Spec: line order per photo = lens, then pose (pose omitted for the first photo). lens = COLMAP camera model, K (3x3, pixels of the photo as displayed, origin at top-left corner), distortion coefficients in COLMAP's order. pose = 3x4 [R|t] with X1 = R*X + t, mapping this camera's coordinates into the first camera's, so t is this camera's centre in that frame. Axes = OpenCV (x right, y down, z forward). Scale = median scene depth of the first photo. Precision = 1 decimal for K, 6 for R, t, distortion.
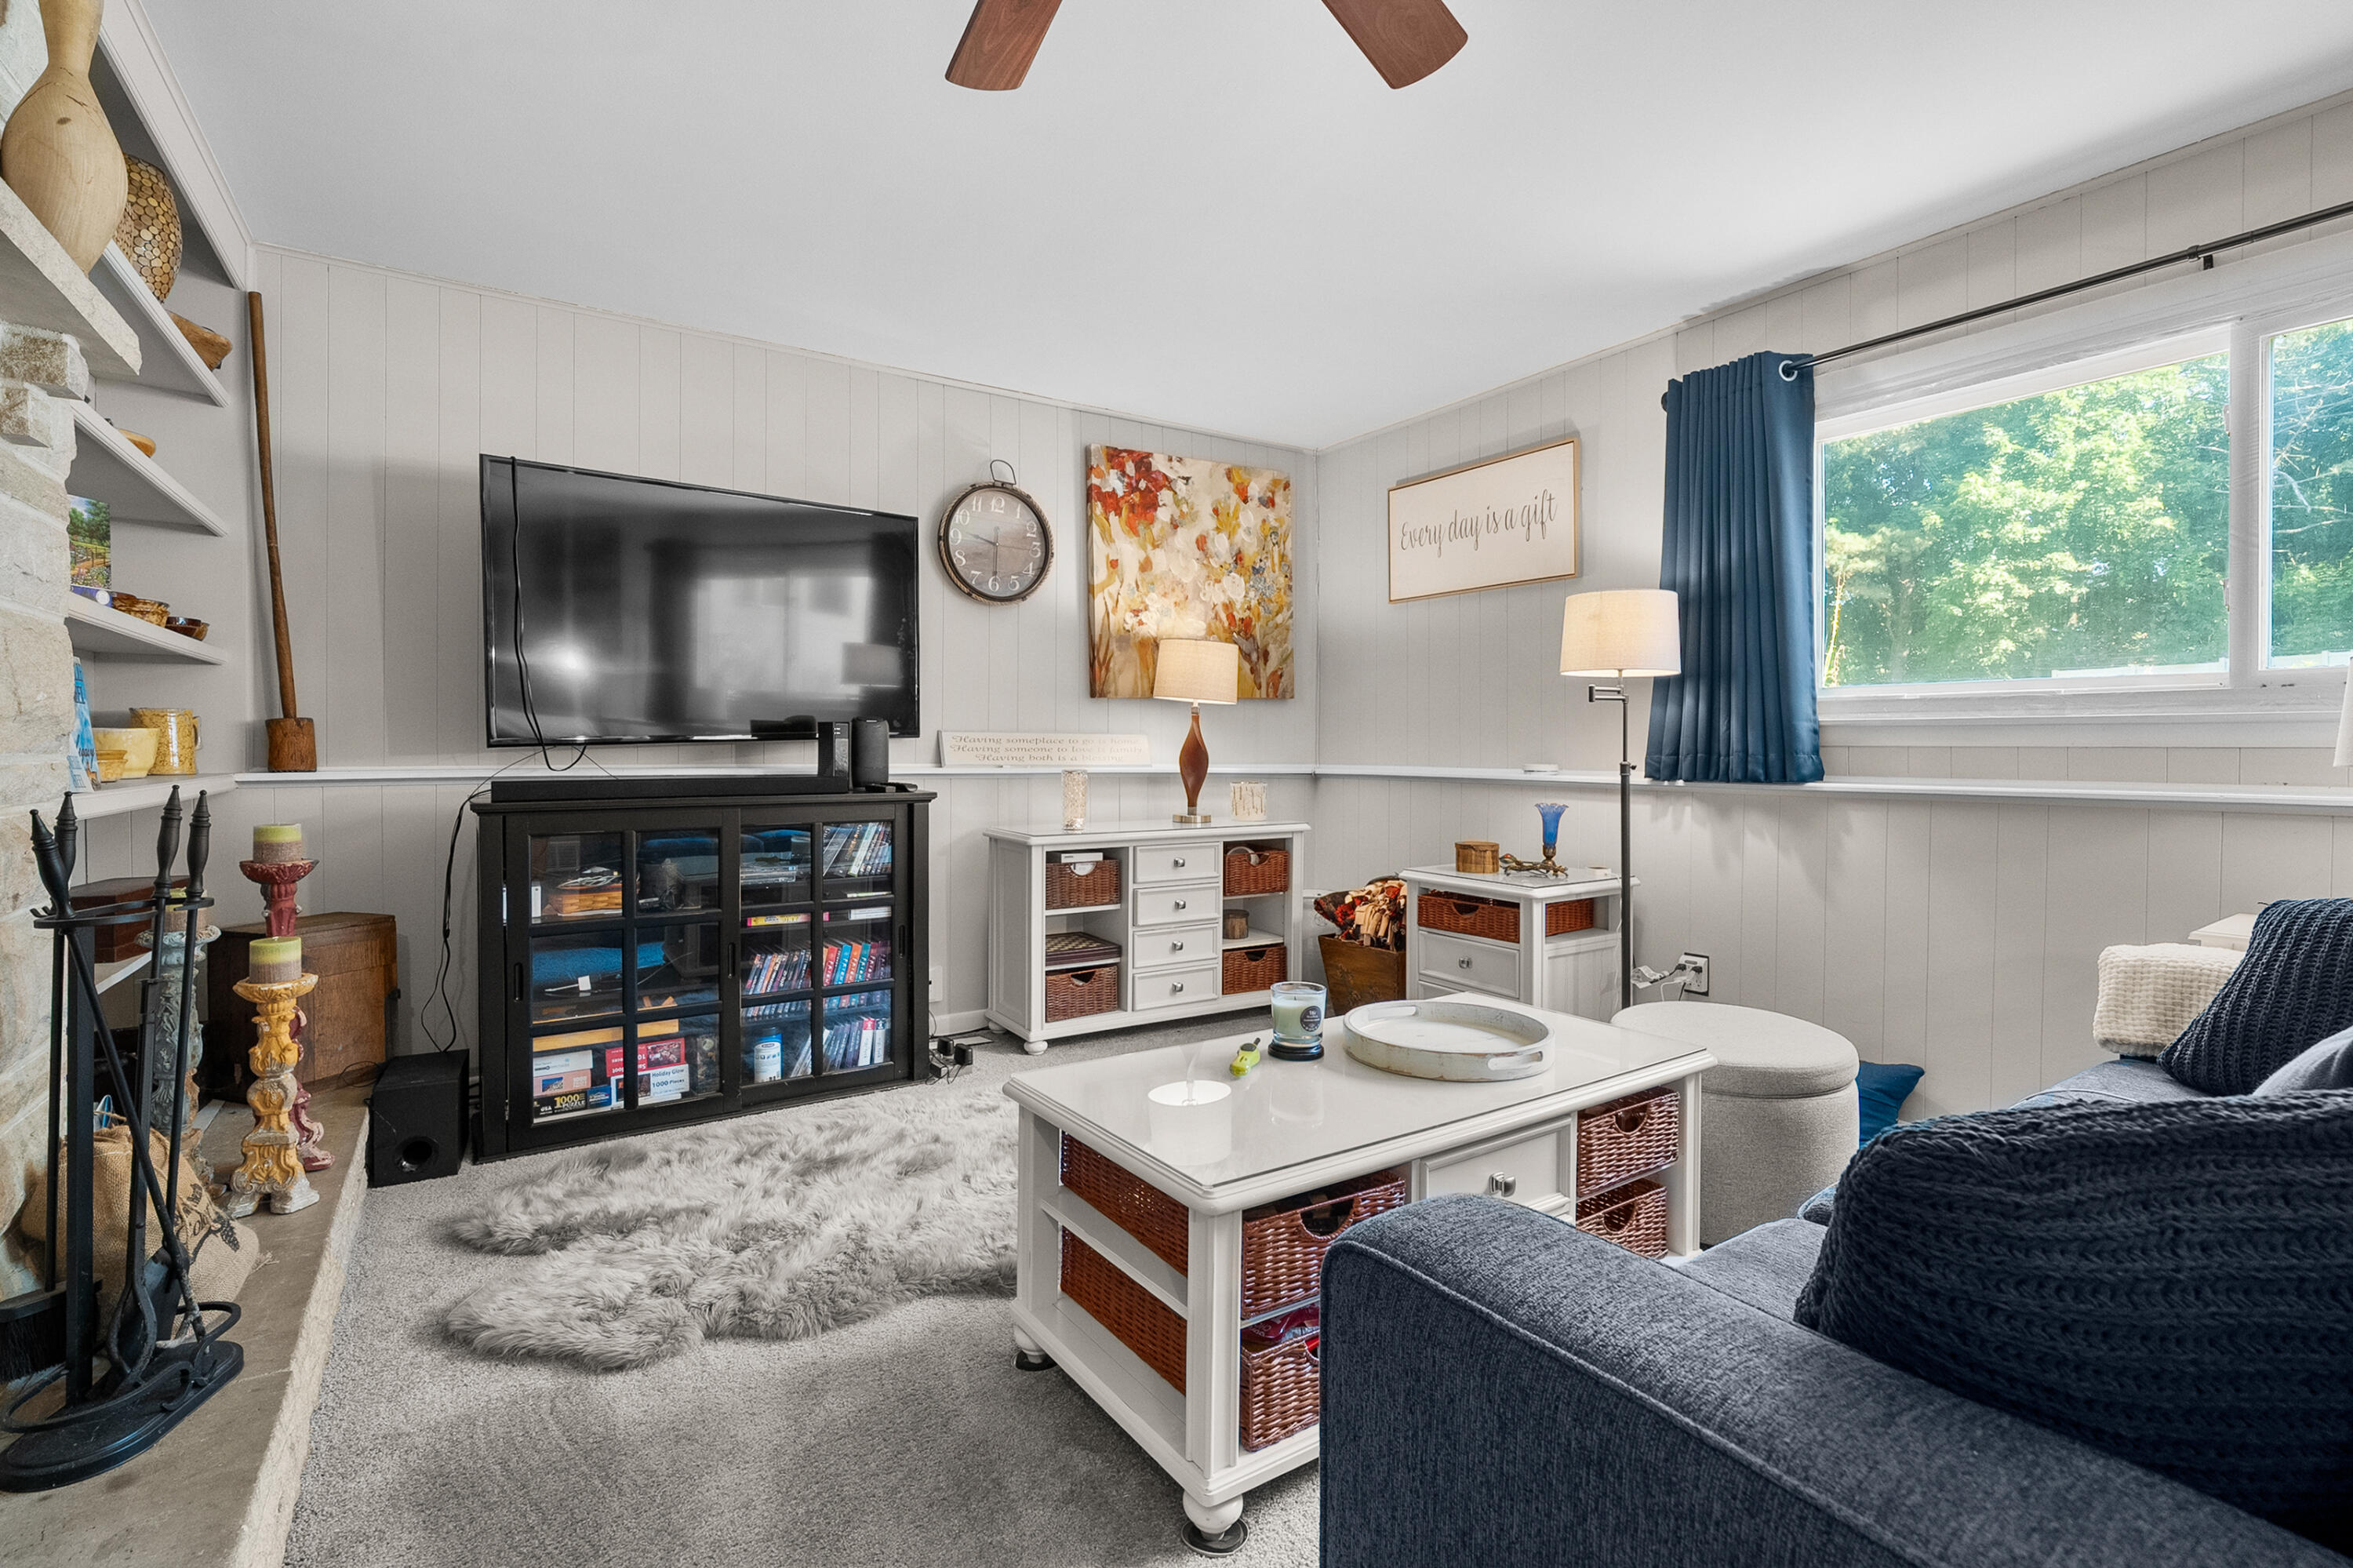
lens RADIAL K [[1075.3, 0, 1160.1], [0, 1075.3, 754.4], [0, 0, 1]] dist [-0.007933, 0.000887]
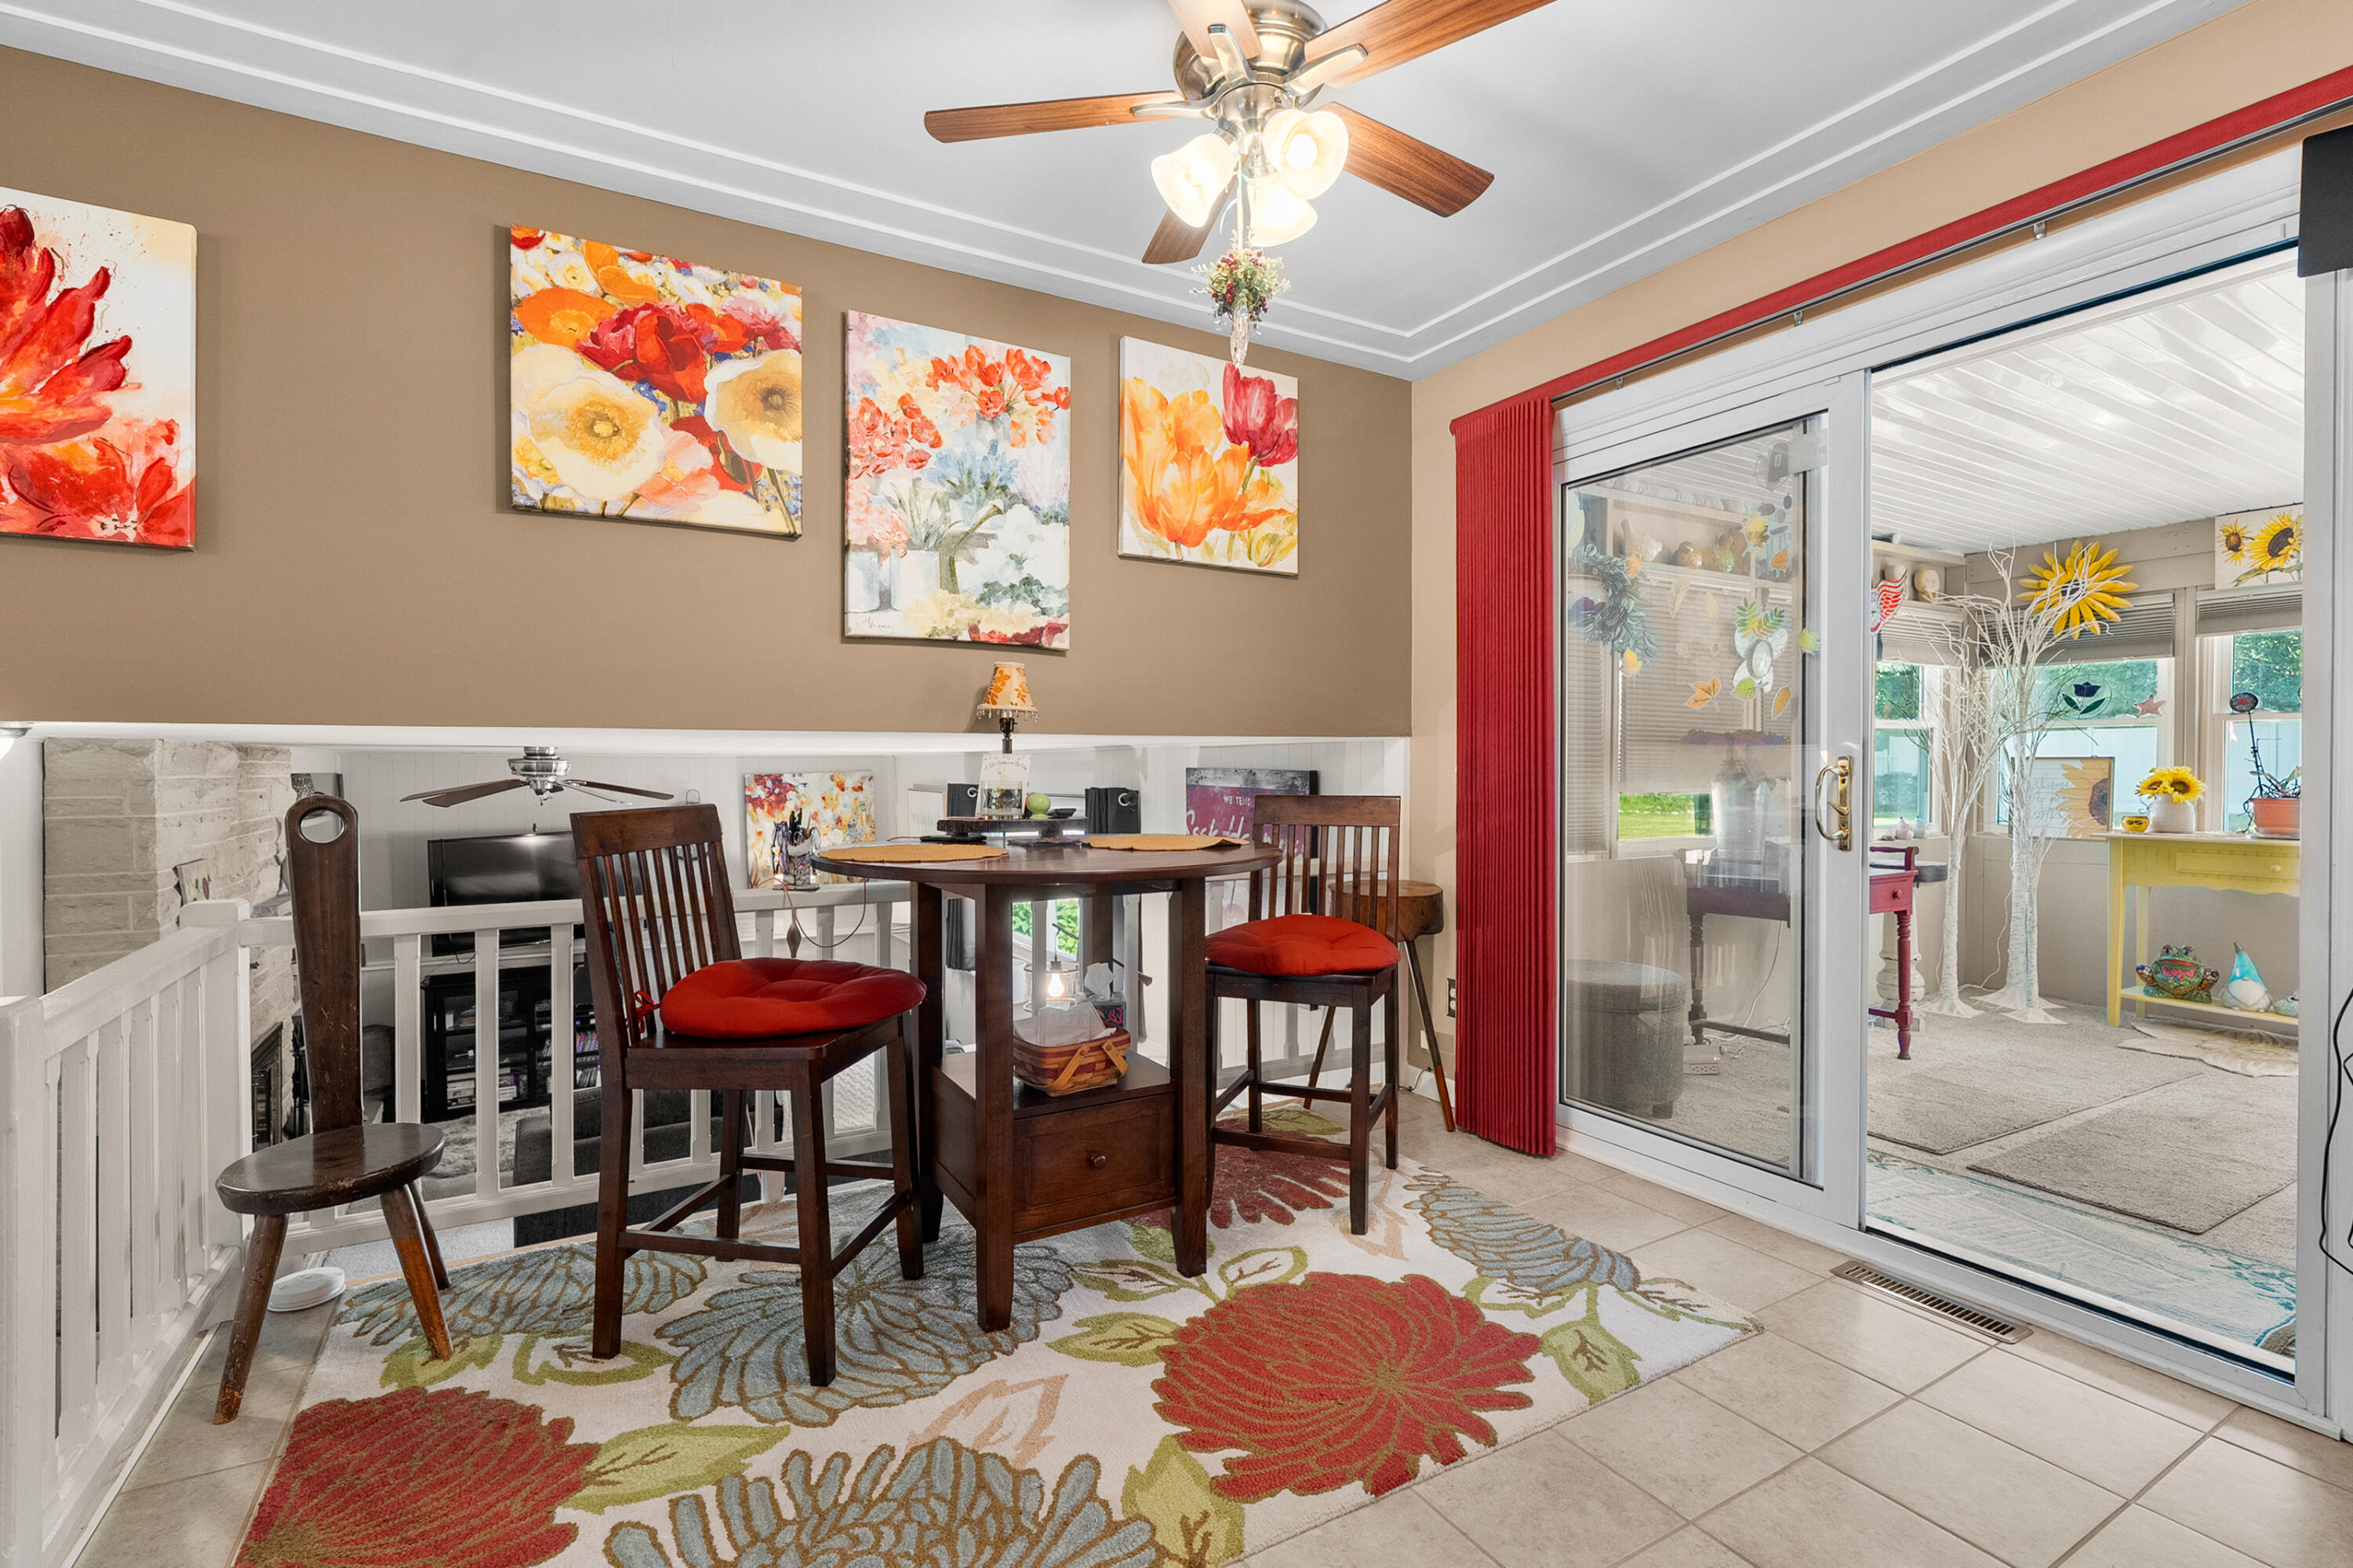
lens RADIAL K [[1075.3, 0, 1177.5], [0, 1075.3, 772.0], [0, 0, 1]] dist [-0.007933, 0.000887]
pose [[0.998850, -0.006768, -0.047463, 1.051879], [0.006888, 0.999973, 0.002359, -0.371803], [0.047446, -0.002683, 0.998870, -1.201598]]
